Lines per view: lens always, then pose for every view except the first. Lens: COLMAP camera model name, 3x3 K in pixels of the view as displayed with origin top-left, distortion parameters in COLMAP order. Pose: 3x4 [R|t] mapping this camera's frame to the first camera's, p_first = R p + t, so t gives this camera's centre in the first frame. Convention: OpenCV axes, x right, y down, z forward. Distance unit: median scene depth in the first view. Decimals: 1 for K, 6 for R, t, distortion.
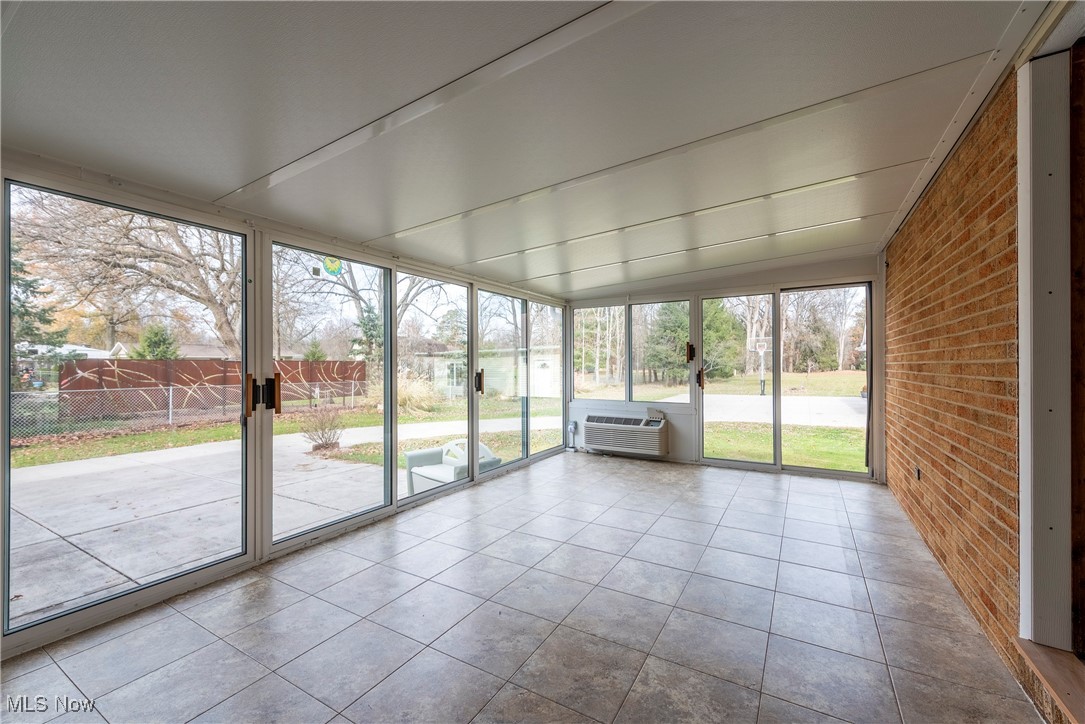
lens RADIAL K [[451.0, 0, 544.9], [0, 451.0, 361.0], [0, 0, 1]] dist [0.012738, -0.001001]
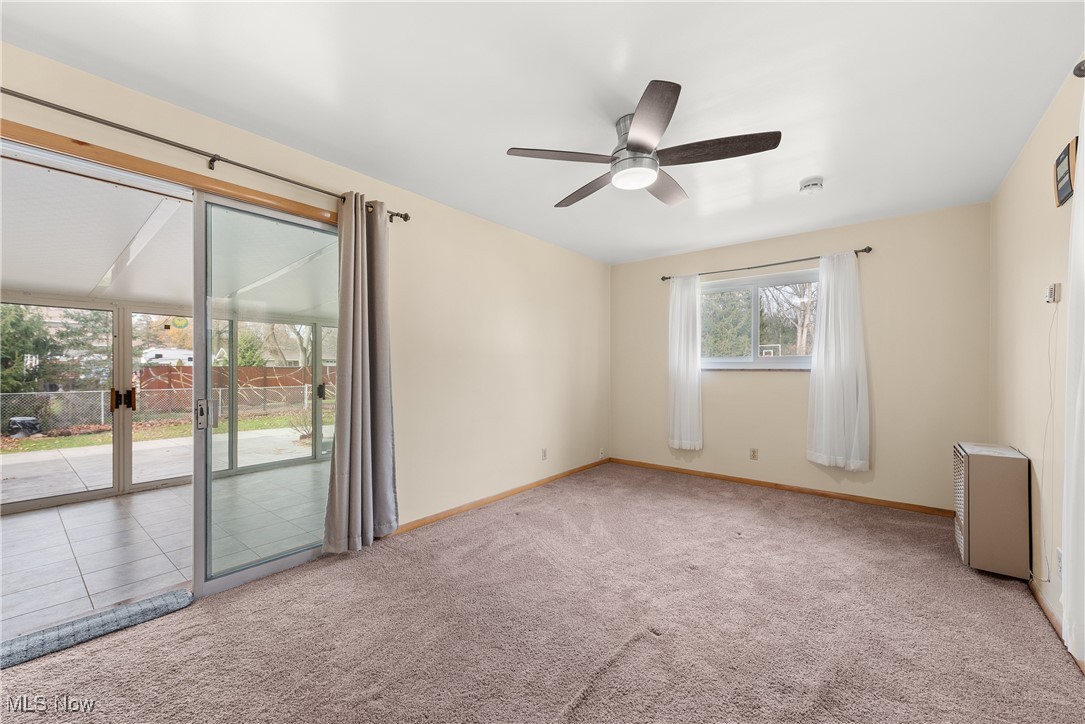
lens RADIAL K [[428.0, 0, 534.2], [0, 428.0, 367.8], [0, 0, 1]] dist [0.001394, -0.000564]
pose [[0.991446, 0.006307, -0.130365, 0.718154], [-0.005354, 0.999956, 0.007658, -0.043751], [0.130407, -0.006894, 0.991437, -0.277482]]
